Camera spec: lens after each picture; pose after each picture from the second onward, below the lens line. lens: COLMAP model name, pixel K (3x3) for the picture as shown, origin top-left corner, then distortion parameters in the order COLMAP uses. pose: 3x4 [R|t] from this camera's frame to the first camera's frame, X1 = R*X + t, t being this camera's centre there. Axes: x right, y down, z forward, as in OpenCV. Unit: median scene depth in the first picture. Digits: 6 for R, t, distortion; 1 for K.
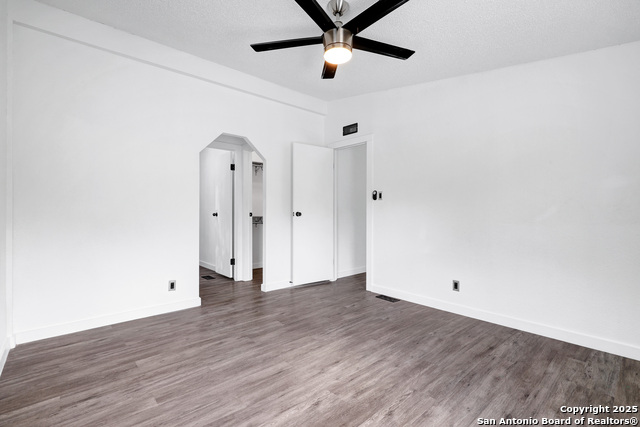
lens RADIAL K [[296.3, 0, 320.0], [0, 296.3, 213.5], [0, 0, 1]] dist [0.000543, 0.000051]
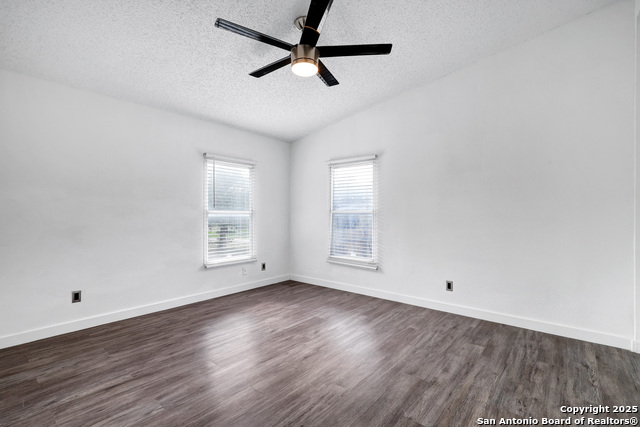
lens RADIAL K [[296.3, 0, 320.0], [0, 296.3, 213.5], [0, 0, 1]] dist [0.000543, 0.000051]
pose [[-0.989549, -0.000394, -0.144194, 0.153058], [-0.000727, 0.999997, 0.002258, -0.010004], [0.144192, 0.002339, -0.989547, 1.967553]]
